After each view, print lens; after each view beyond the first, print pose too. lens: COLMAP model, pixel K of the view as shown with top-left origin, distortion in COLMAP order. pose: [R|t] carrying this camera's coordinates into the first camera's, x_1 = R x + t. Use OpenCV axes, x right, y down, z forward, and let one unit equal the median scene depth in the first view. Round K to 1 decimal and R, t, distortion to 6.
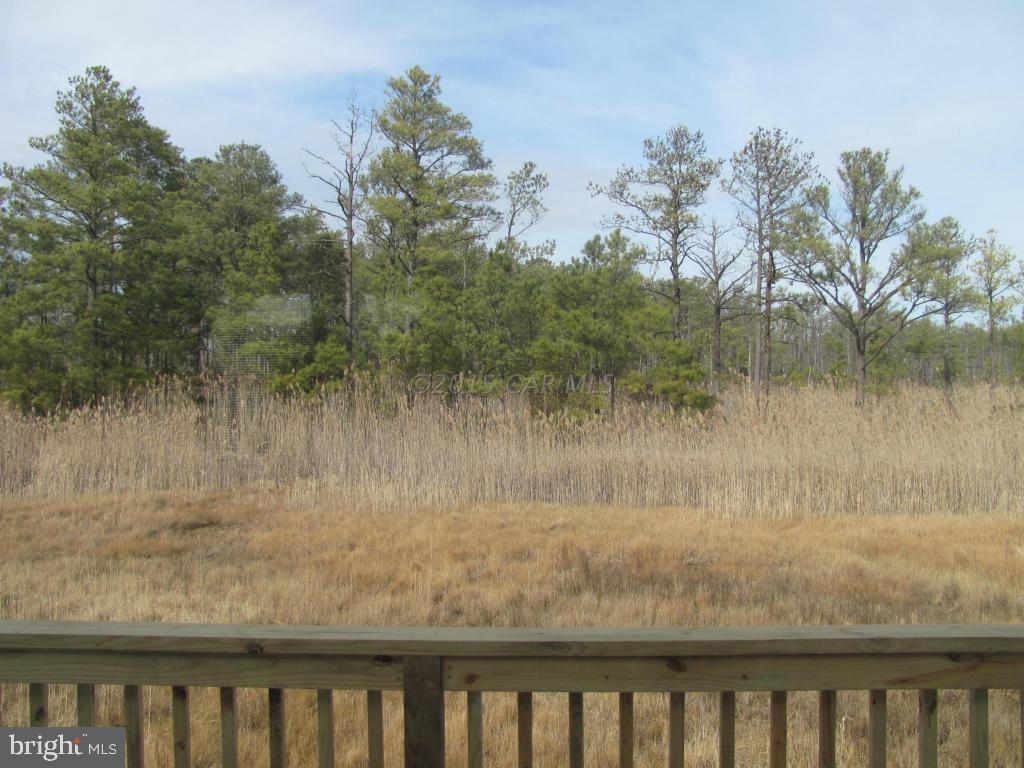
lens RADIAL K [[1070.3, 0, 512.6], [0, 1070.3, 384.9], [0, 0, 1]] dist [-0.091030, 0.000000]
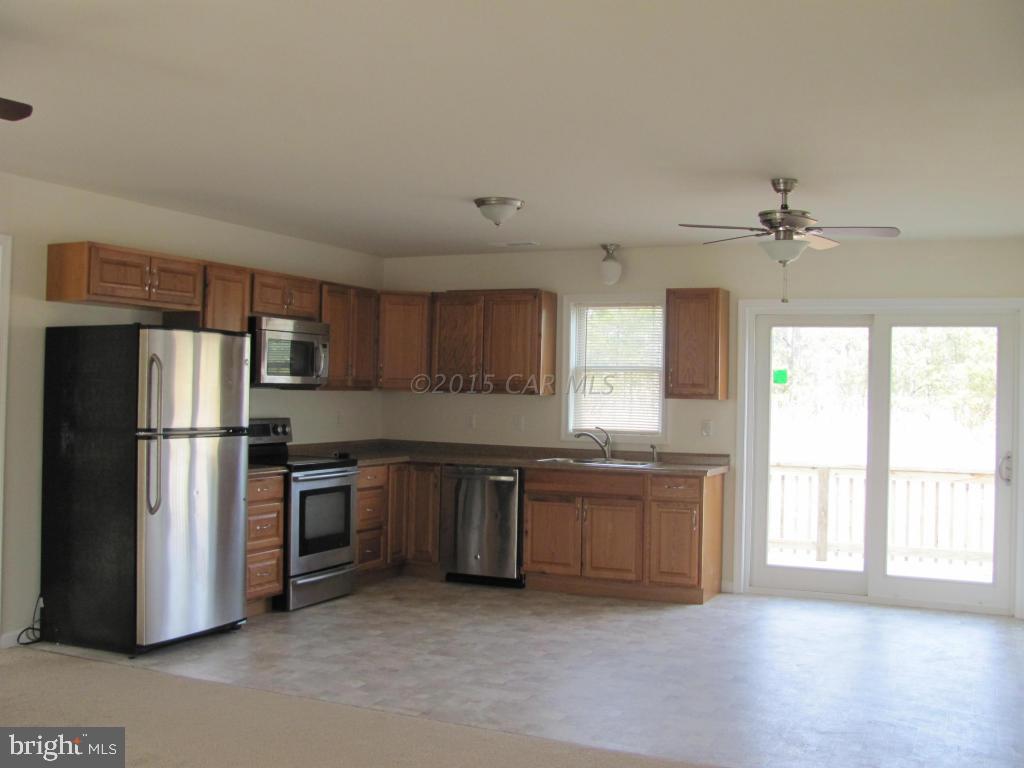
lens RADIAL K [[1070.3, 0, 511.2], [0, 1070.3, 384.7], [0, 0, 1]] dist [-0.091030, 0.000000]
pose [[0.918749, 0.014209, -0.394586, 0.024585], [-0.019583, 0.999762, -0.009595, 0.001070], [0.394355, 0.016543, 0.918809, -0.188245]]
